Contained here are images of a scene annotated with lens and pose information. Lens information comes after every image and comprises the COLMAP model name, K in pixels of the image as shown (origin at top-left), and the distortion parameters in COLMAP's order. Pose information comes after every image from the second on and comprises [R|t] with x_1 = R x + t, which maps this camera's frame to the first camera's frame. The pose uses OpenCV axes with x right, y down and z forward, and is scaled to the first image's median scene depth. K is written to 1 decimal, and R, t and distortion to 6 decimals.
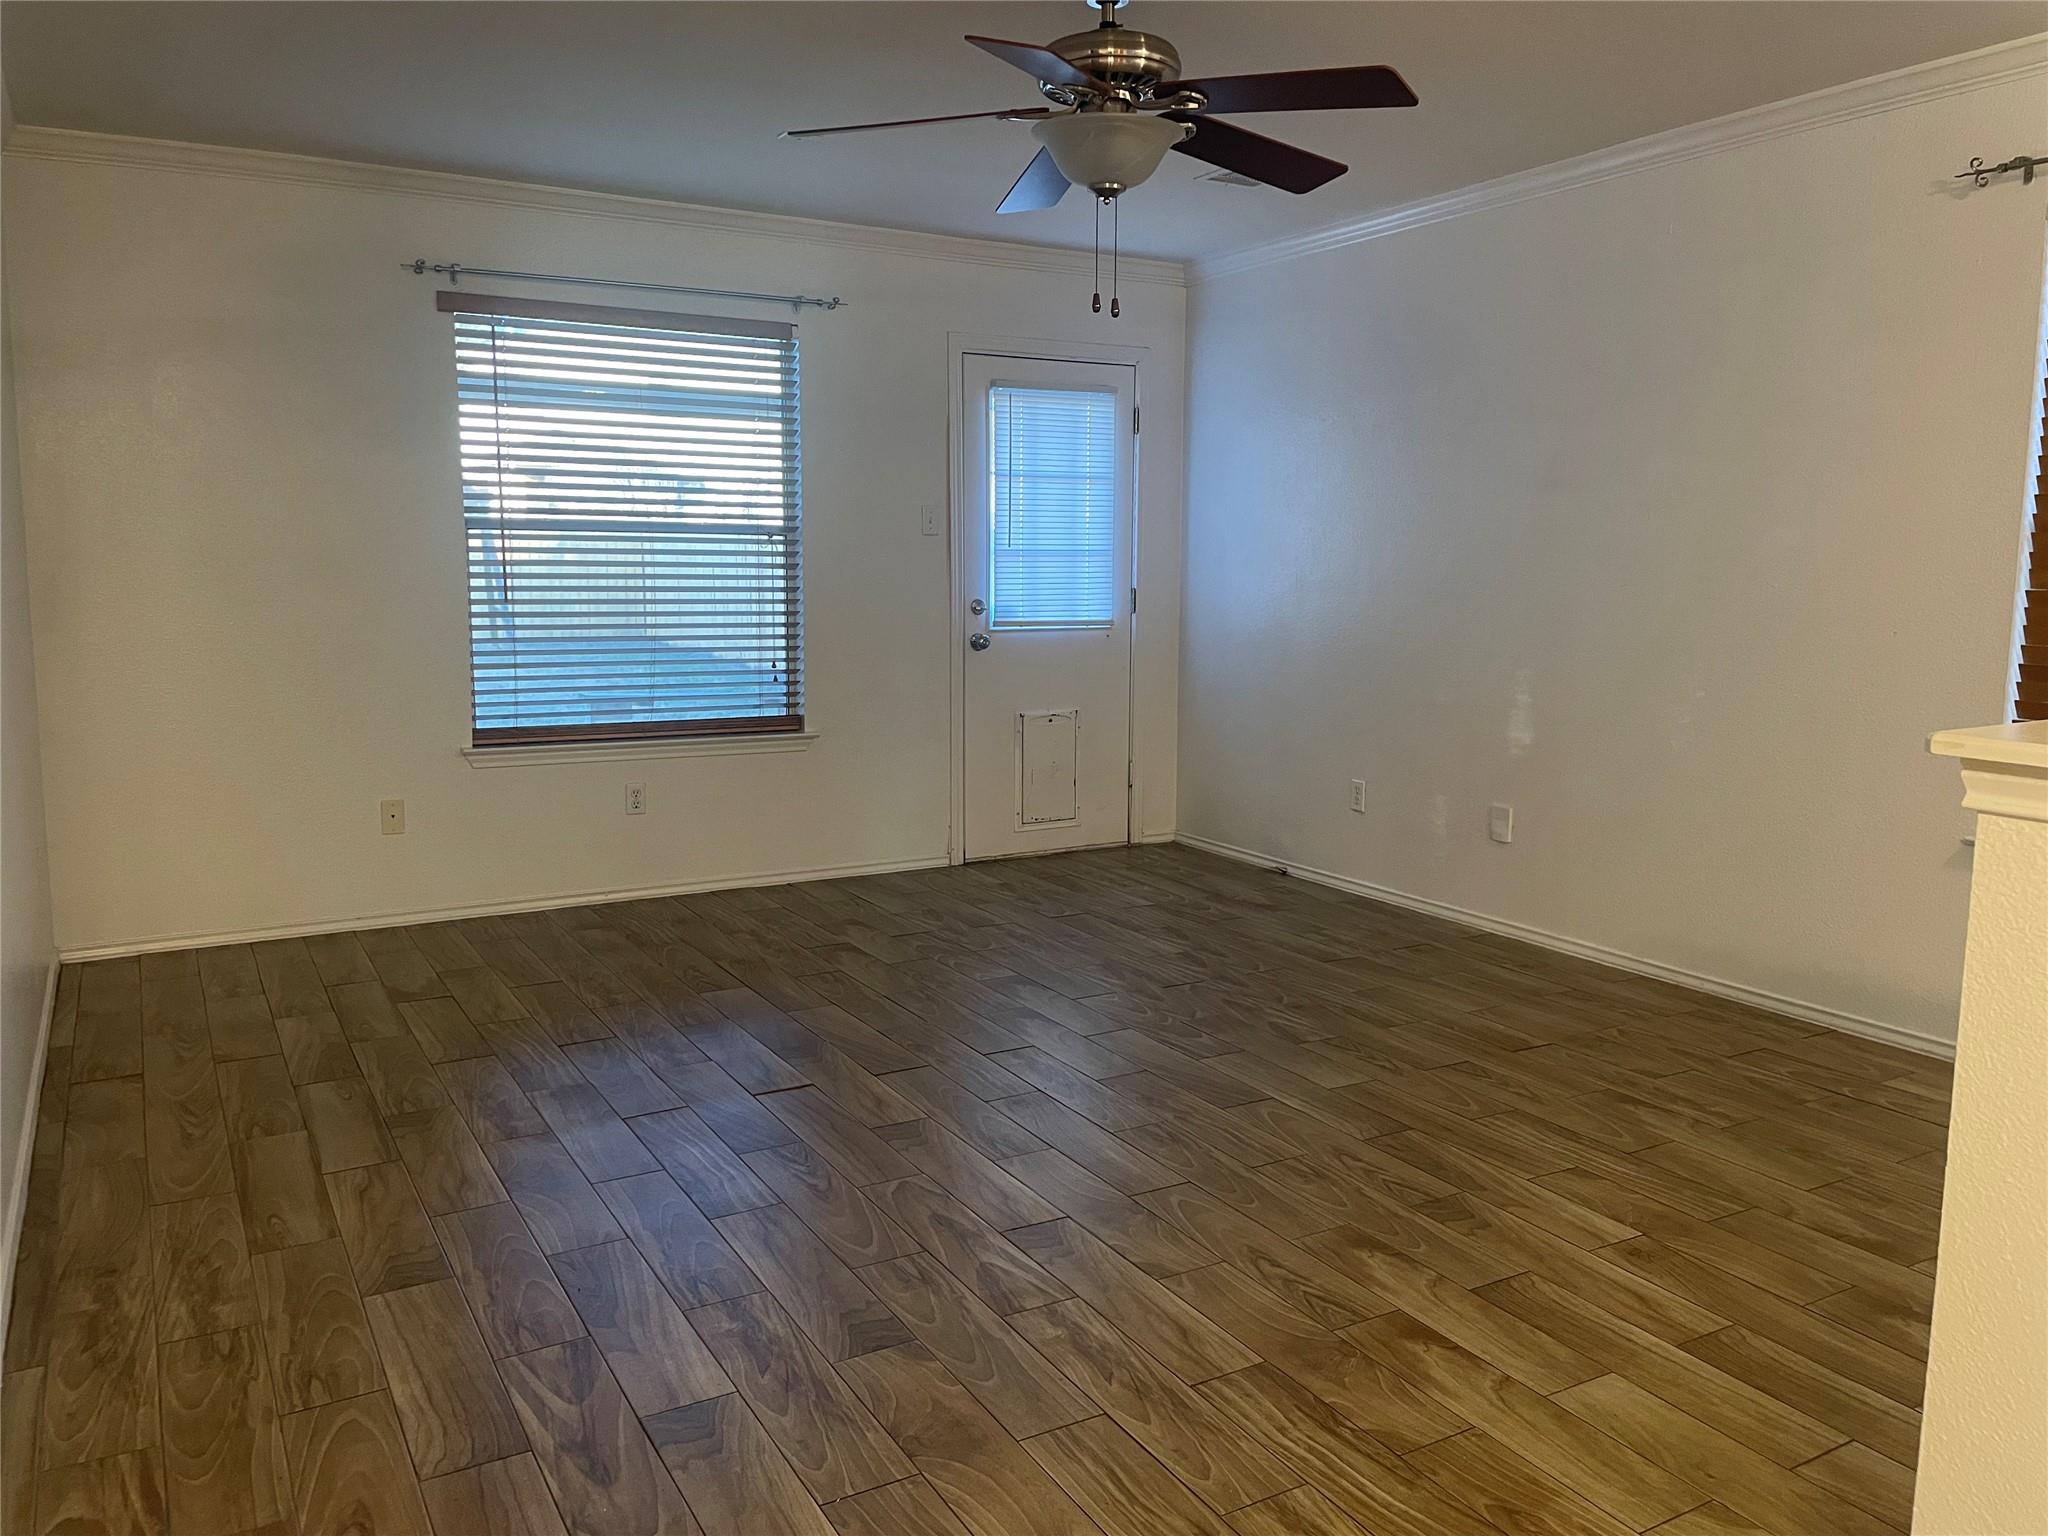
lens RADIAL K [[1541.8, 0, 1022.9], [0, 1541.8, 764.8], [0, 0, 1]] dist [0.046858, -0.026220]
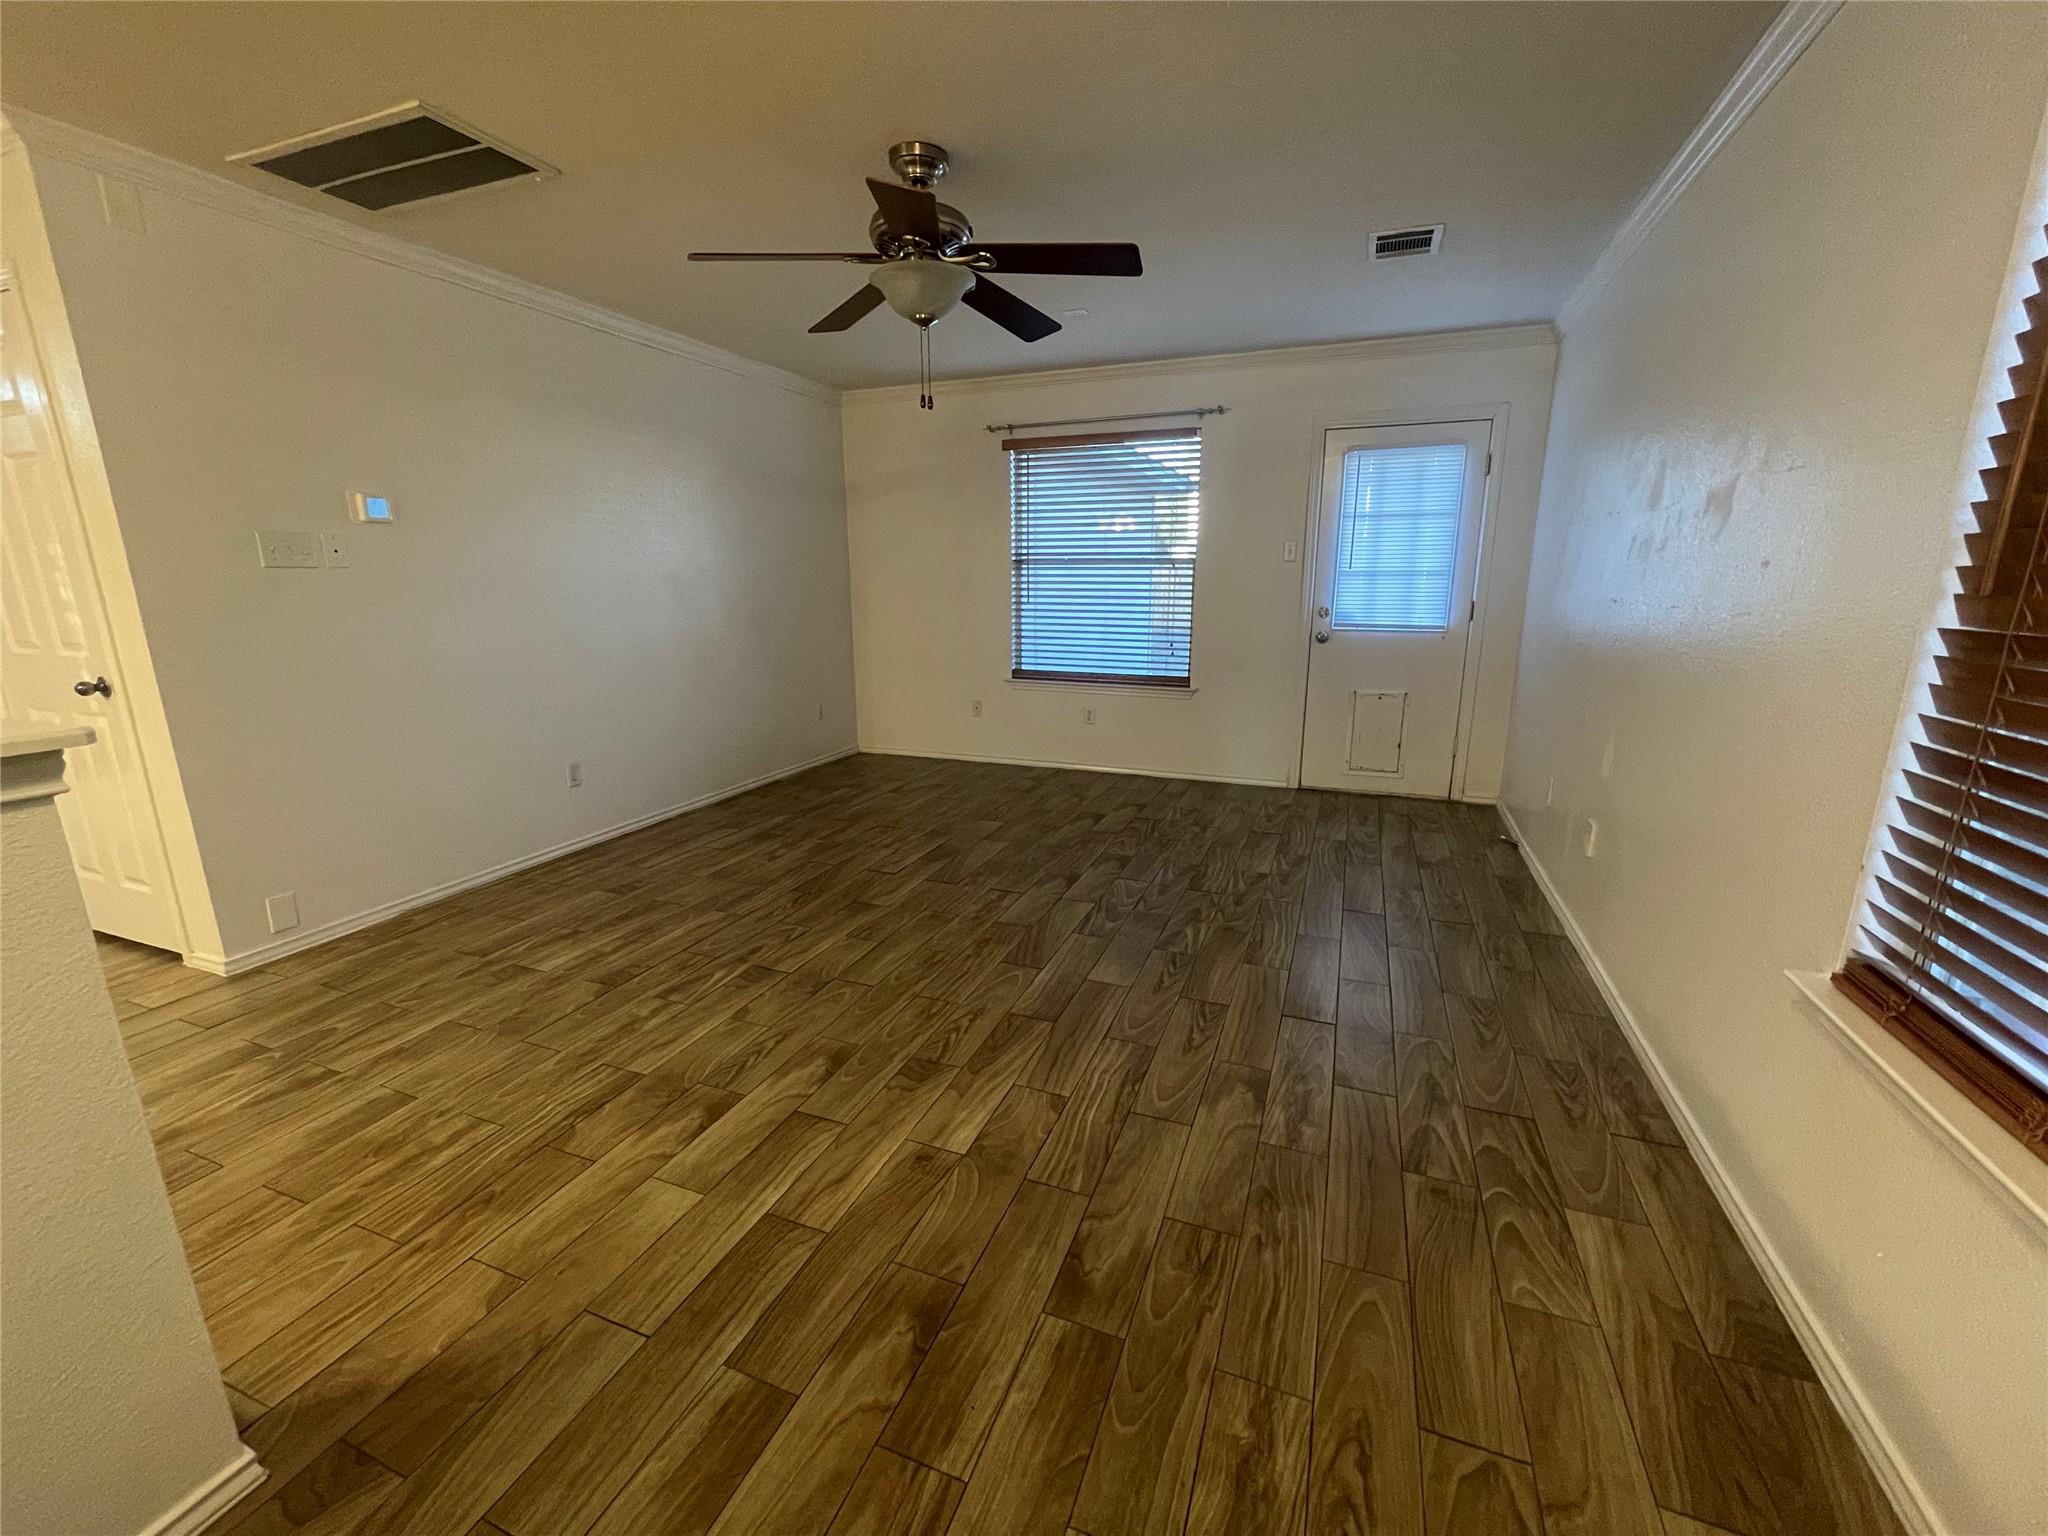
lens RADIAL K [[828.6, 0, 1027.4], [0, 828.6, 768.3], [0, 0, 1]] dist [-0.000995, 0.000097]
pose [[0.625358, 0.168712, -0.761882, 0.713951], [-0.099560, 0.985619, 0.136537, -0.066471], [0.773961, -0.009532, 0.633161, 0.531651]]
